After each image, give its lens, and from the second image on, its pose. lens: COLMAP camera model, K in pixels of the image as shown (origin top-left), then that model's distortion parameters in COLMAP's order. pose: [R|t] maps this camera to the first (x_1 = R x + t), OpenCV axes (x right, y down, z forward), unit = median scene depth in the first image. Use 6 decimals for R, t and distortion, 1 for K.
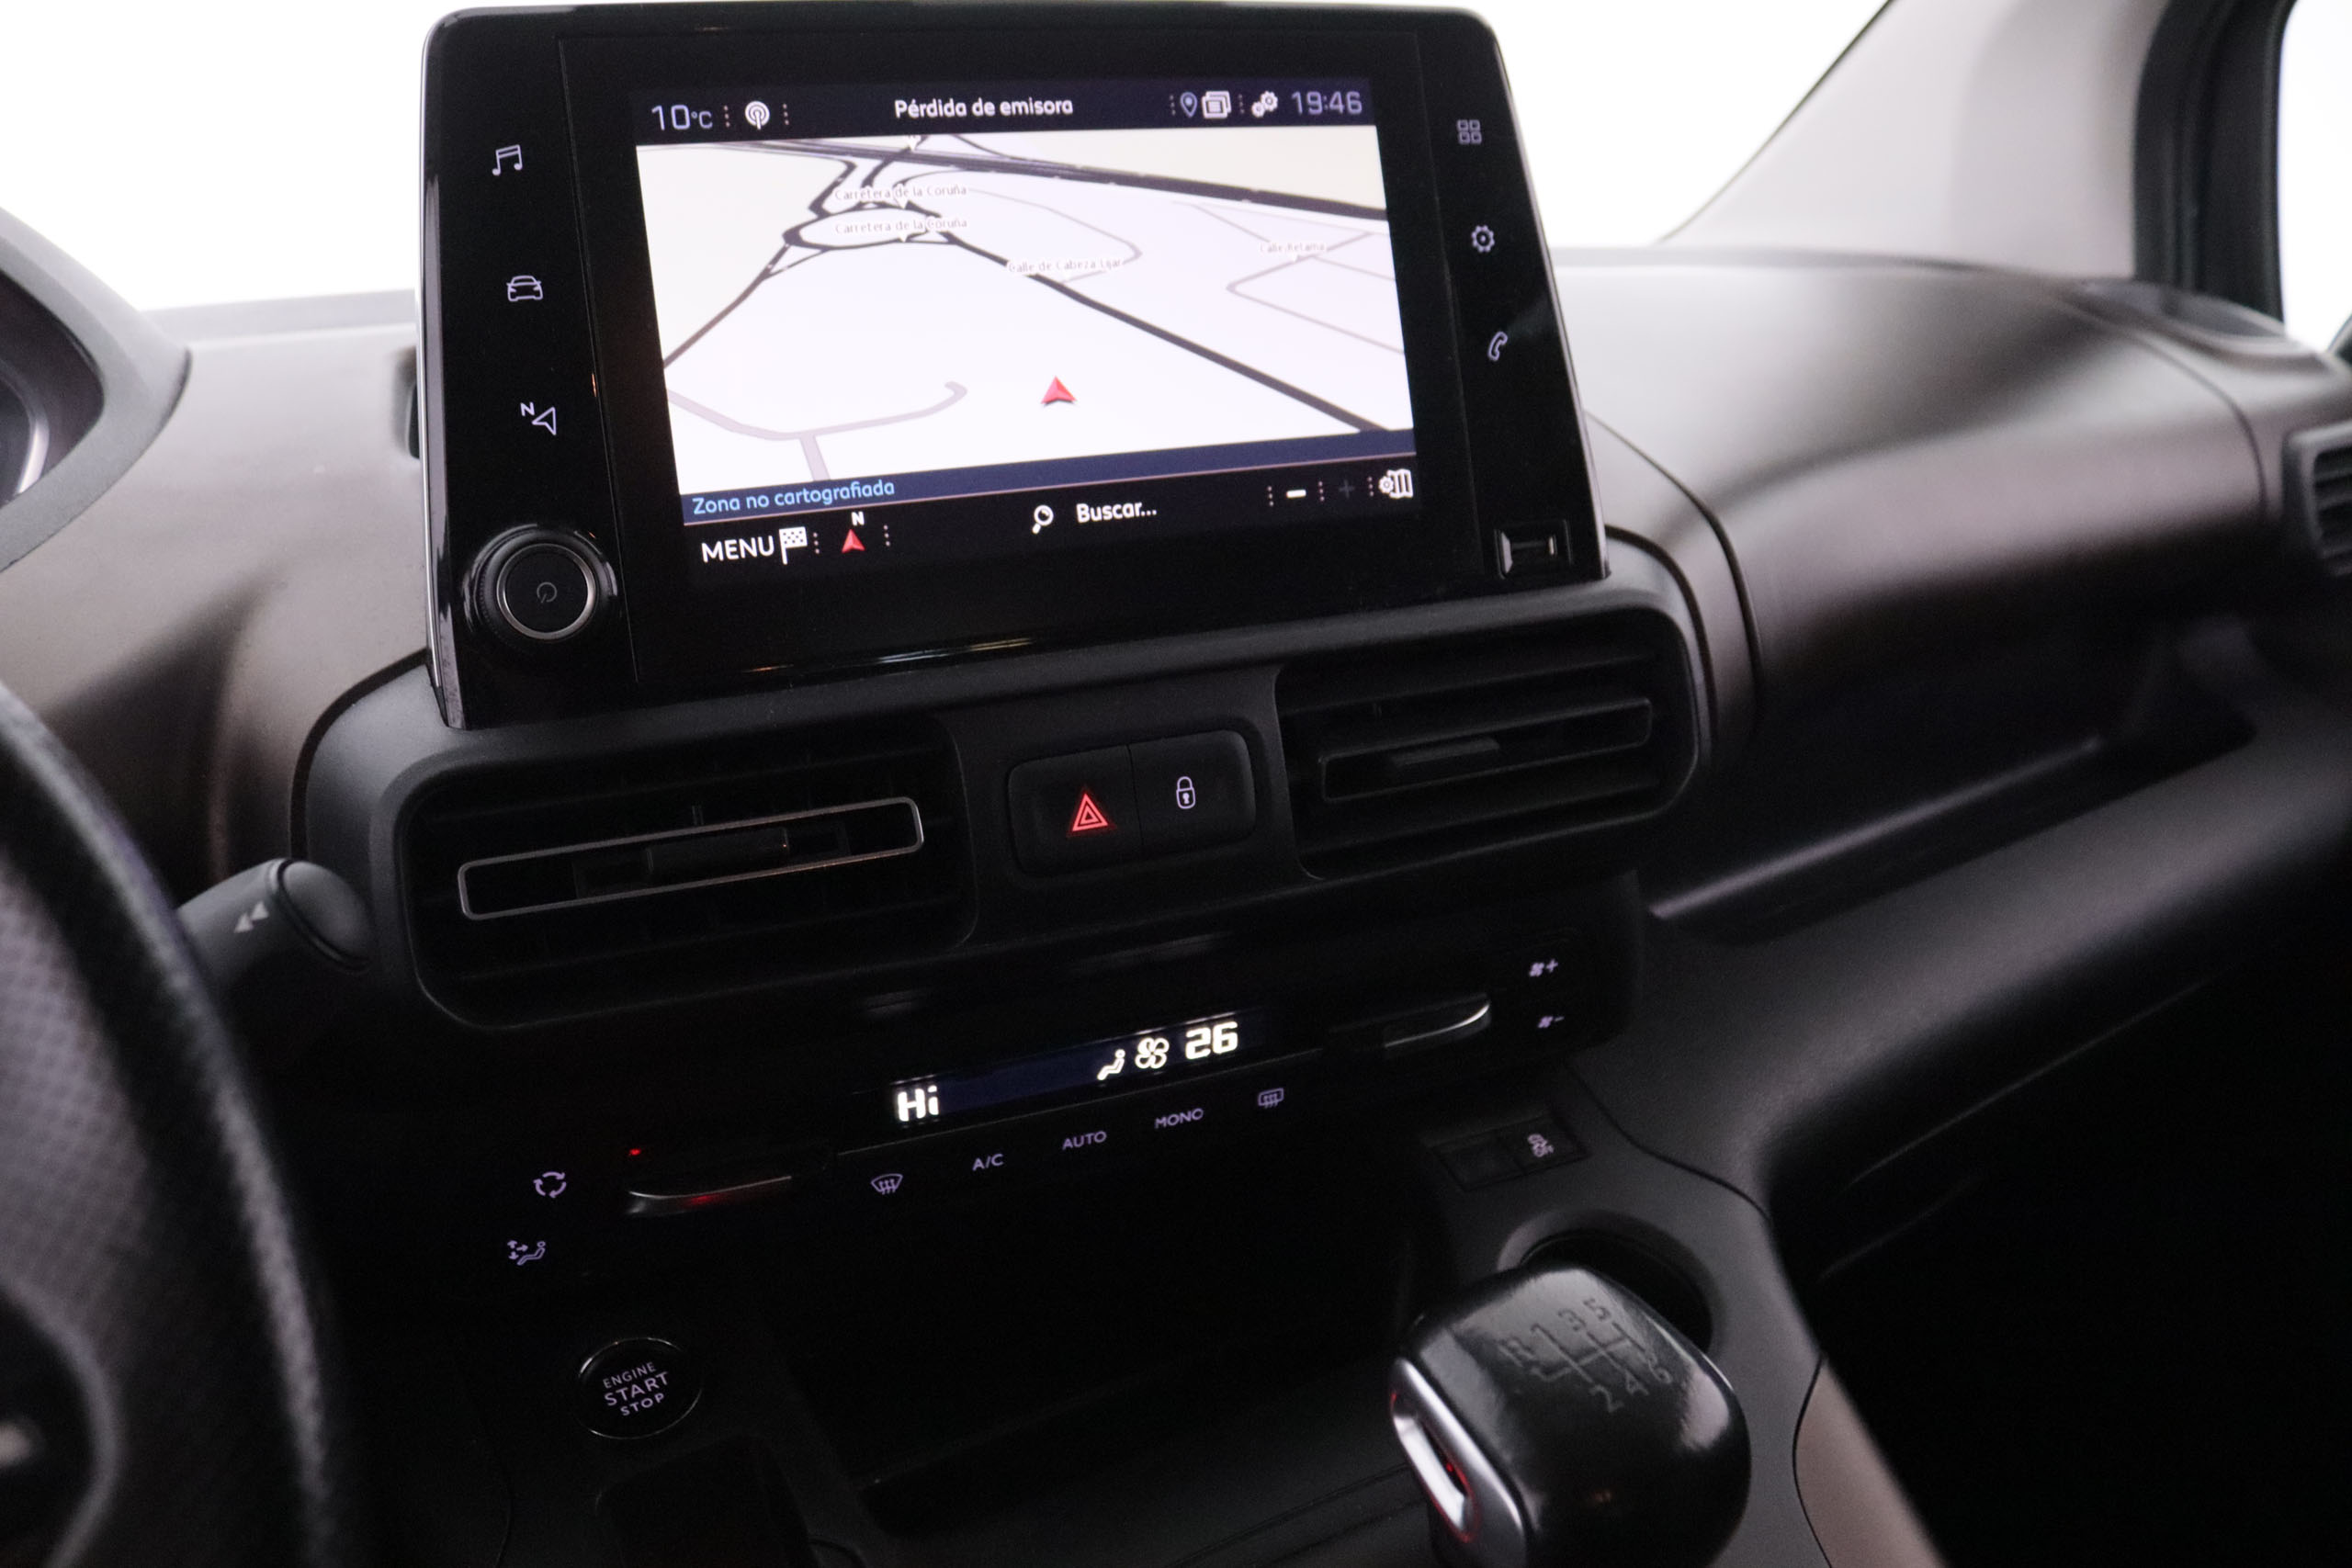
lens RADIAL K [[2083.3, 0, 1187.8], [0, 2083.3, 819.2], [0, 0, 1]] dist [-0.136847, 0.087753]
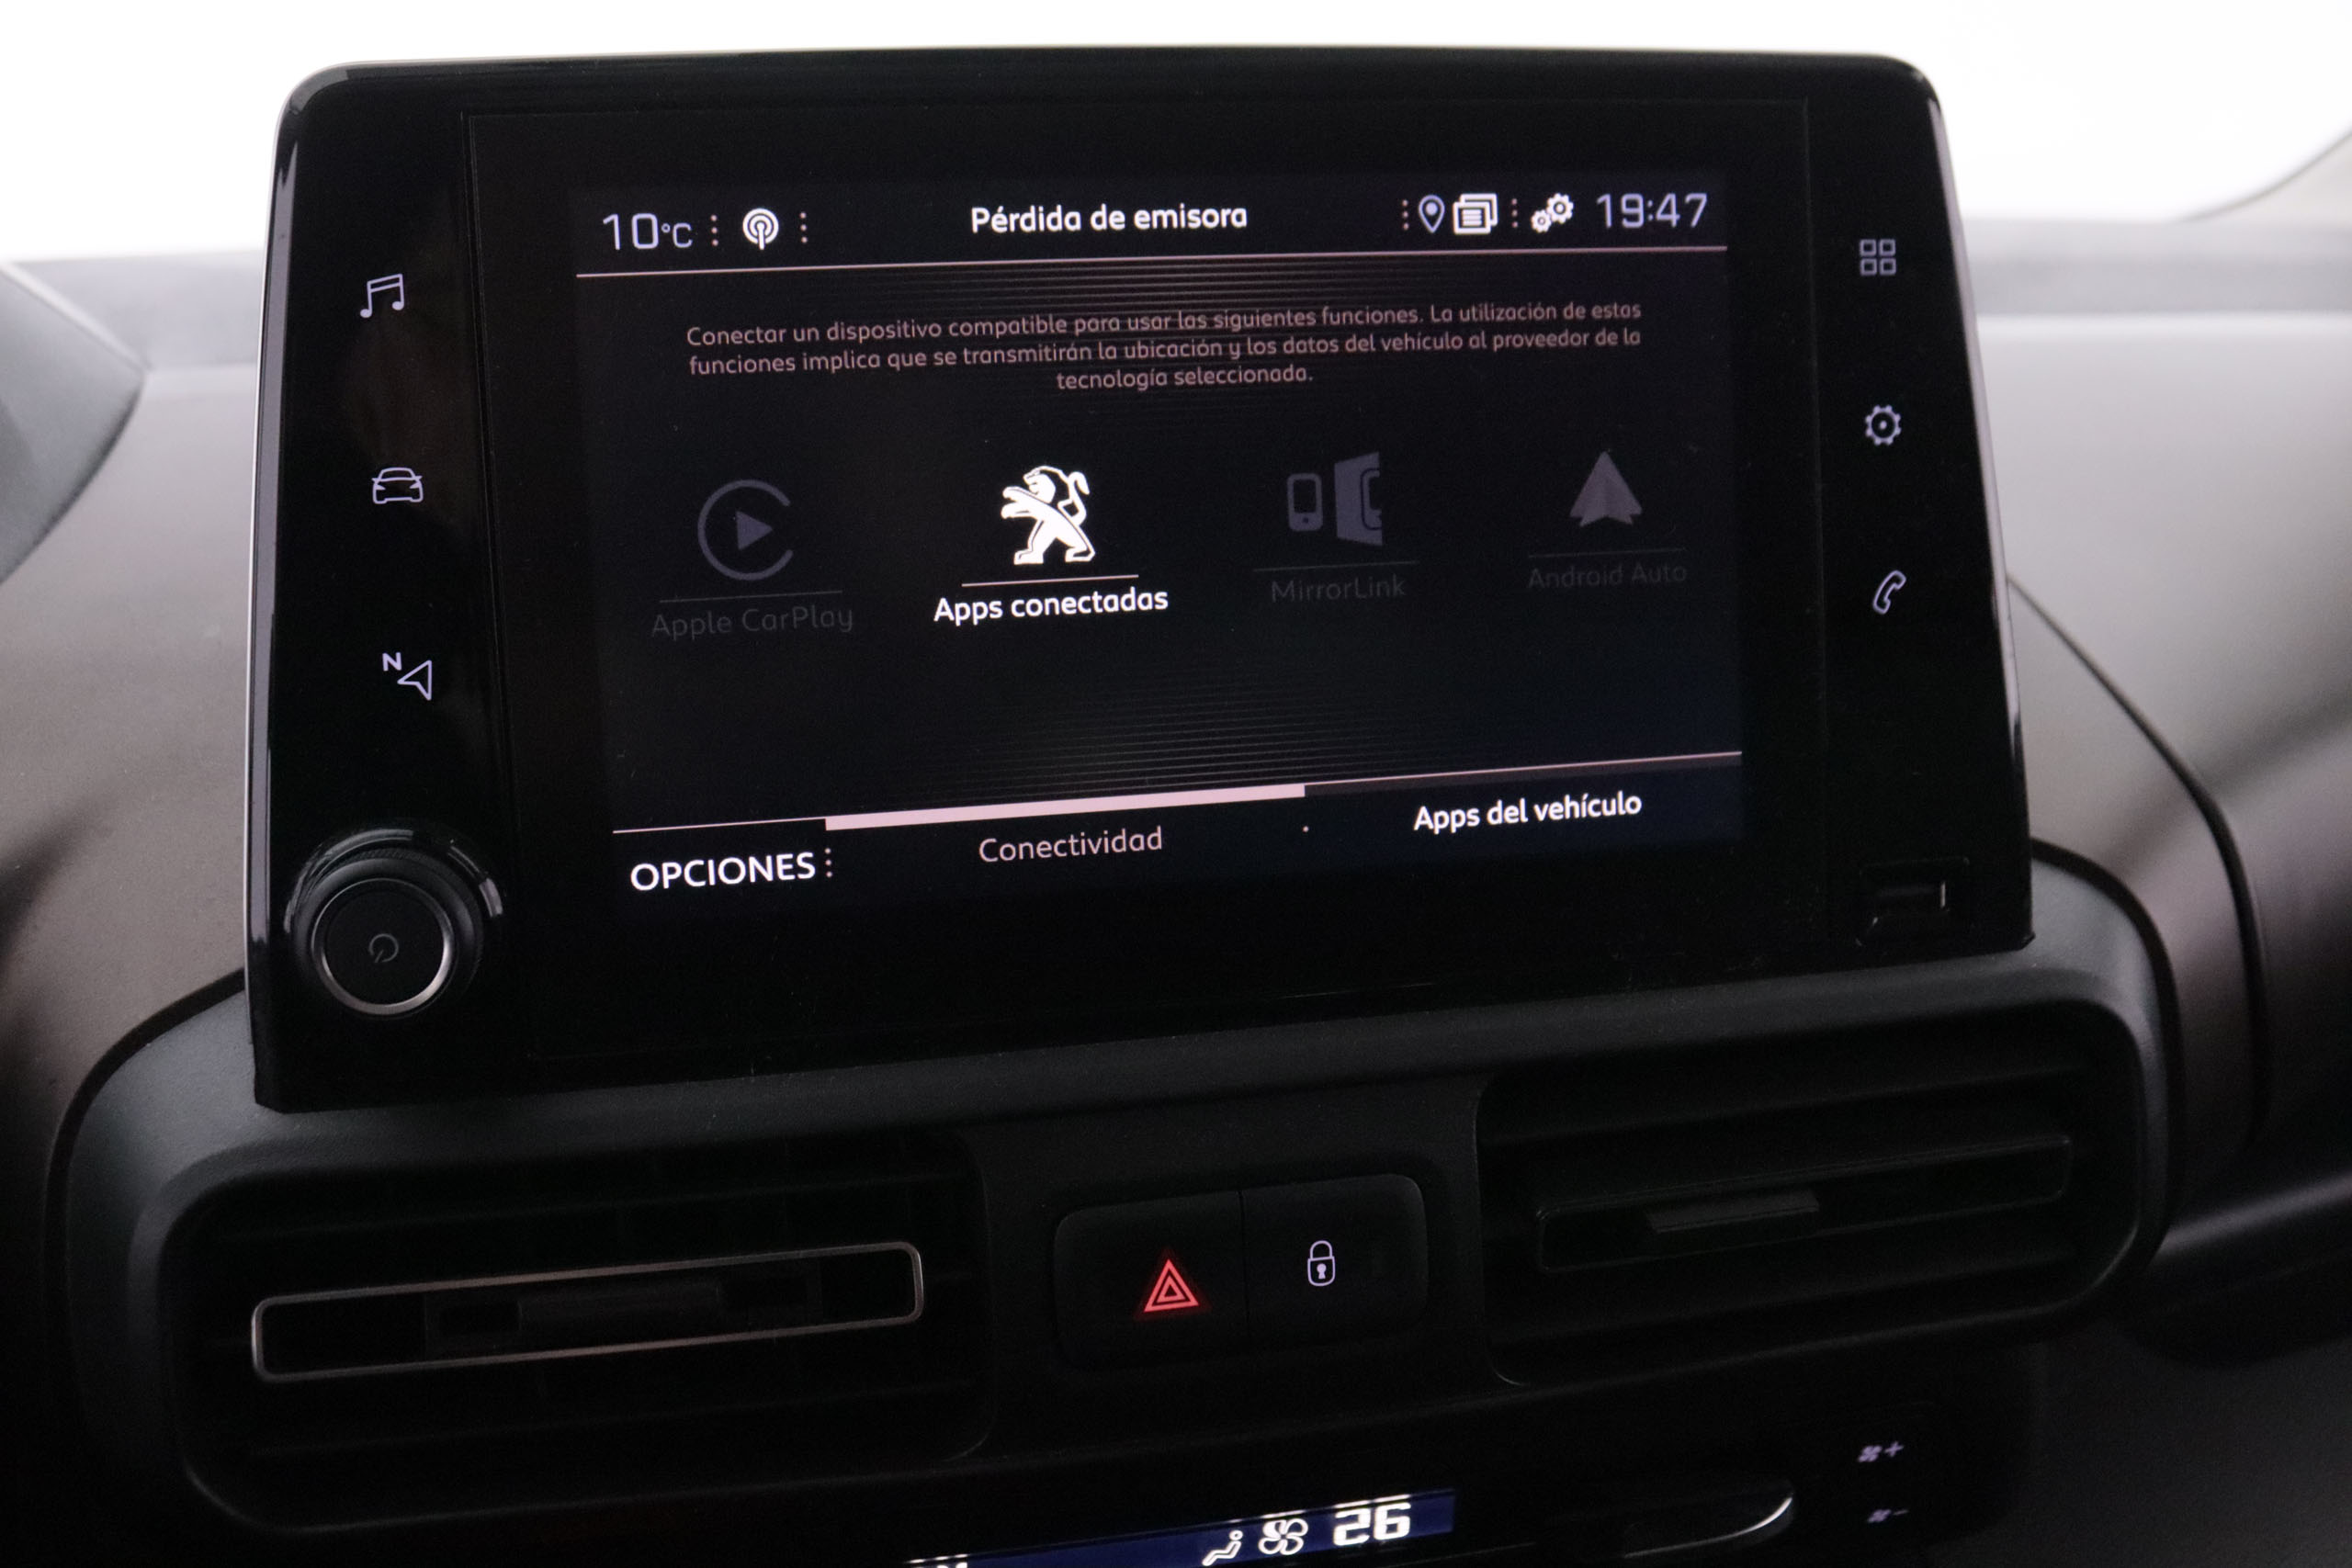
lens RADIAL K [[2428.2, 0, 1190.6], [0, 2428.2, 775.7], [0, 0, 1]] dist [-0.085697, 0.000000]
pose [[0.978448, 0.097615, -0.181964, 0.084829], [-0.089295, 0.994573, 0.053390, -0.208078], [0.186188, -0.035991, 0.981855, 0.226132]]
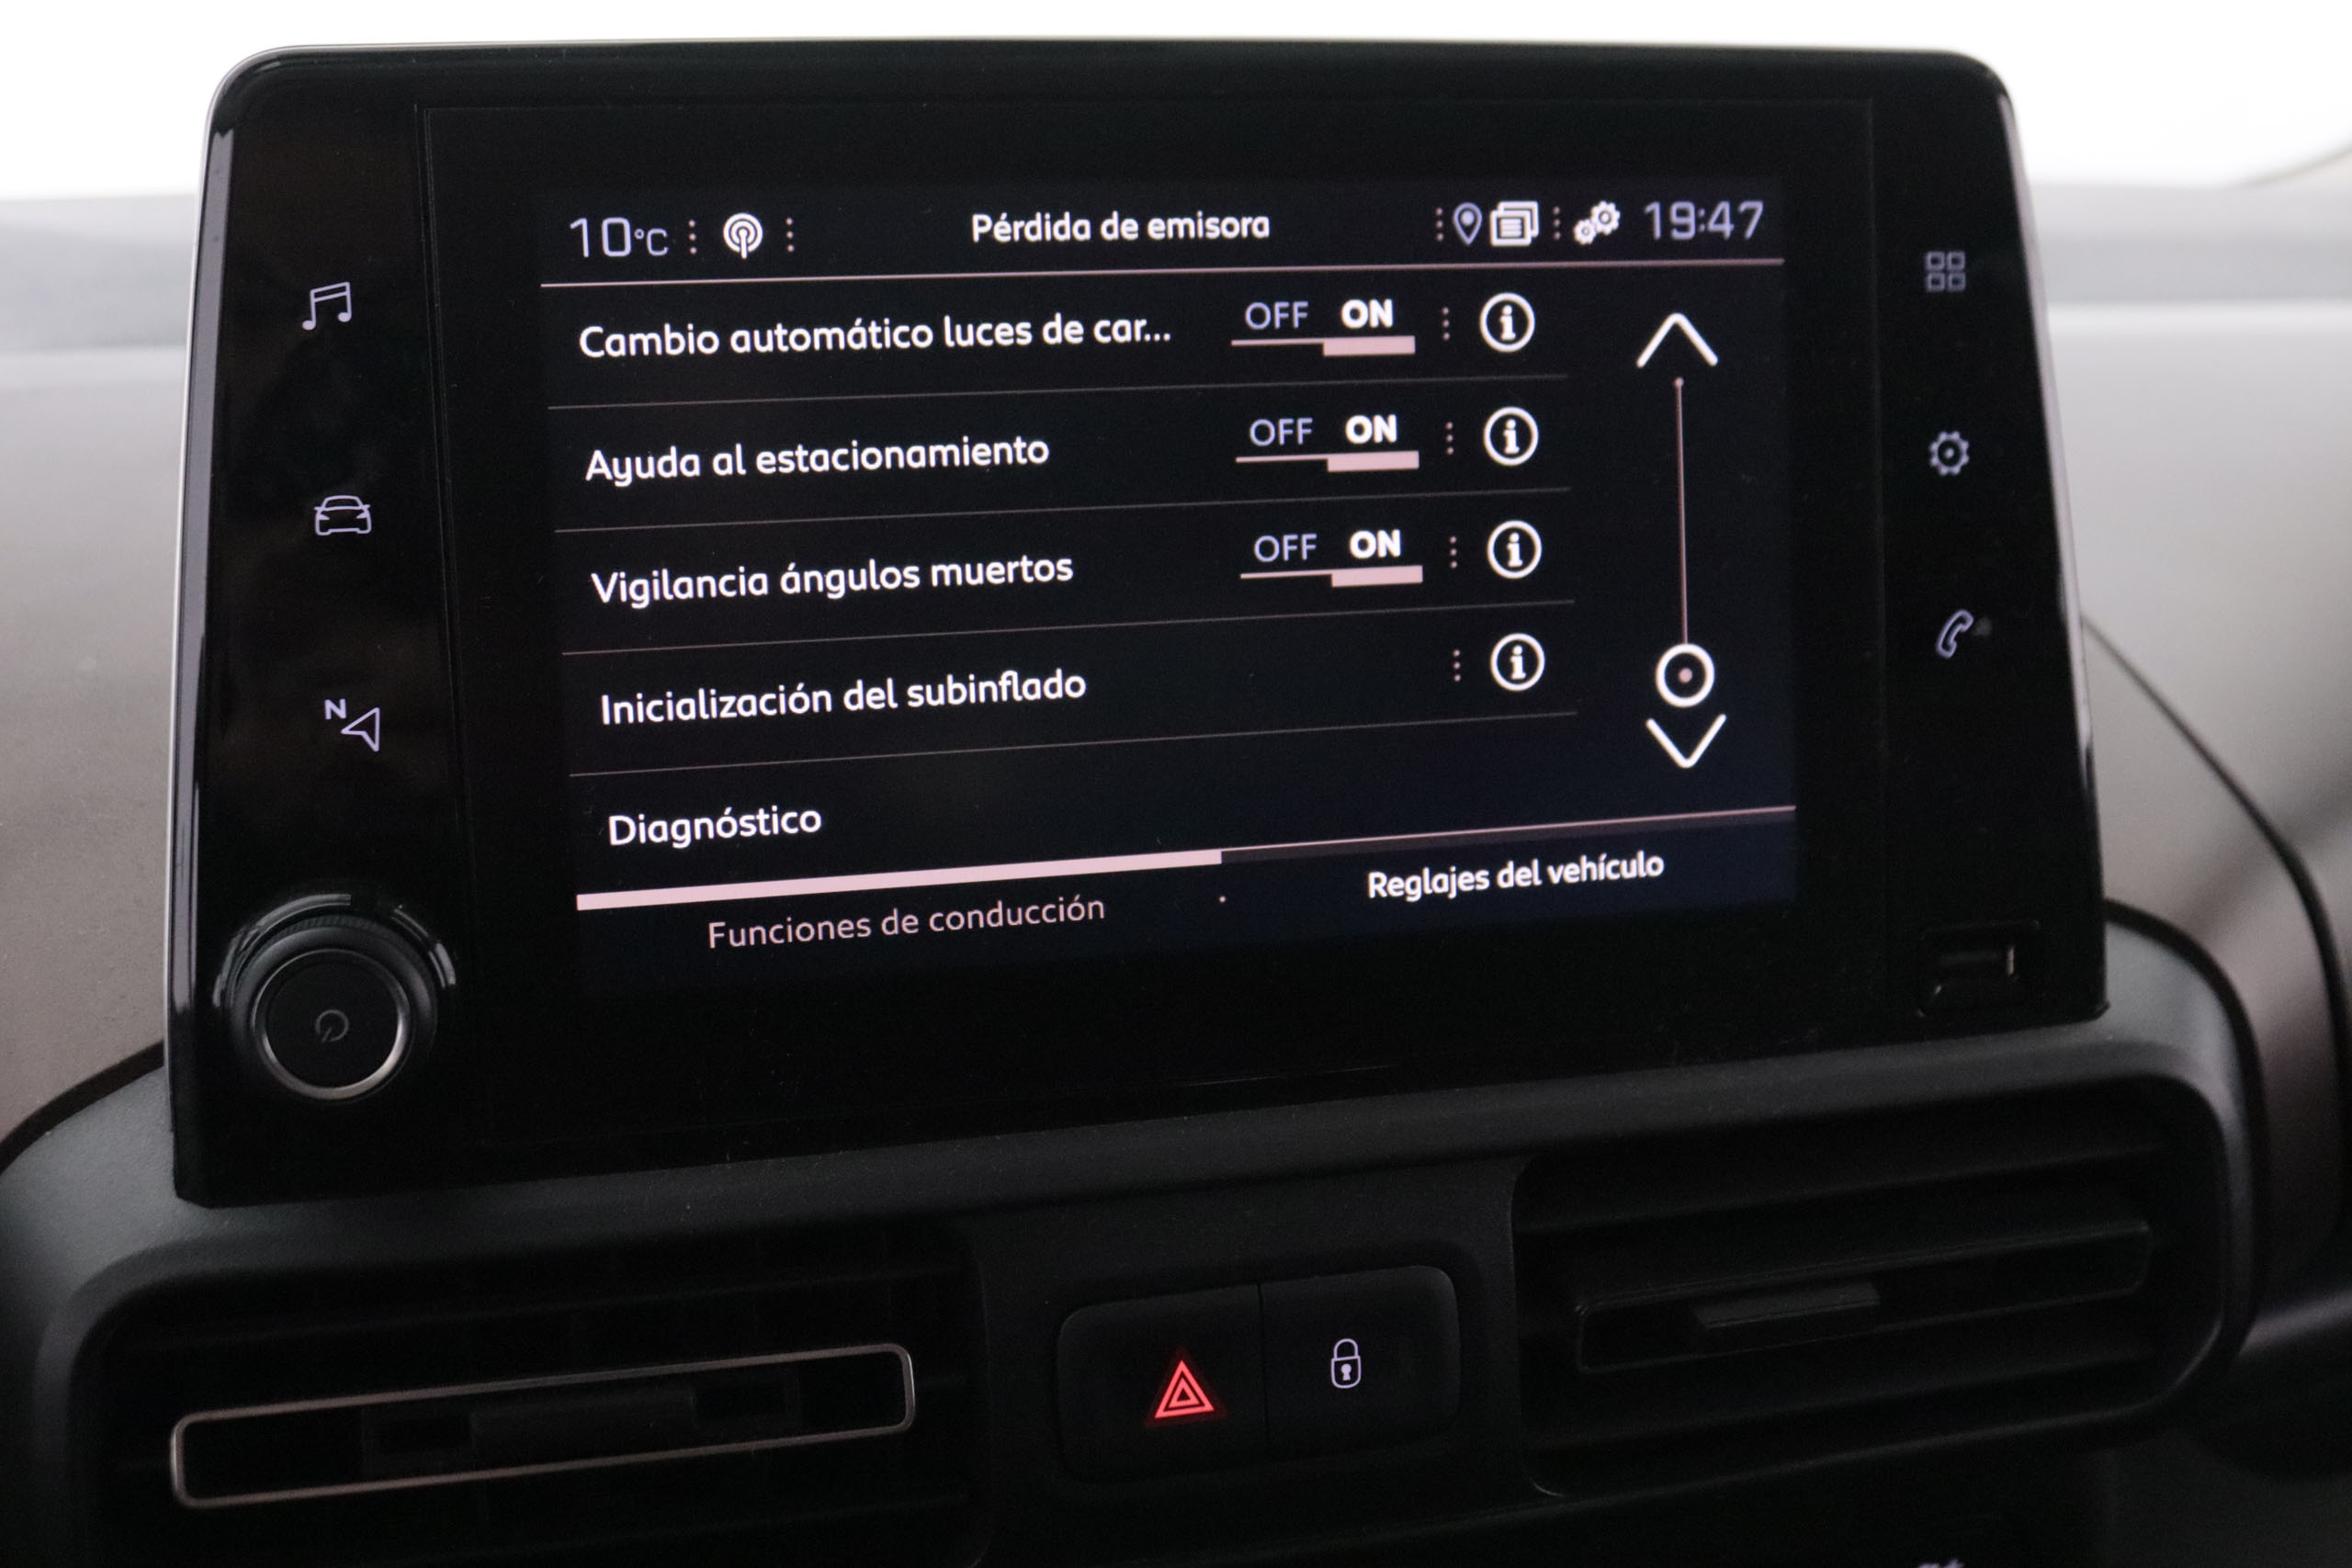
lens RADIAL K [[2893.6, 0, 1189.9], [0, 2893.6, 781.5], [0, 0, 1]] dist [-0.049164, 0.000000]
pose [[0.985582, 0.099328, -0.136971, 0.053791], [-0.093767, 0.994508, 0.046490, -0.221108], [0.140837, -0.032977, 0.989483, 0.145340]]
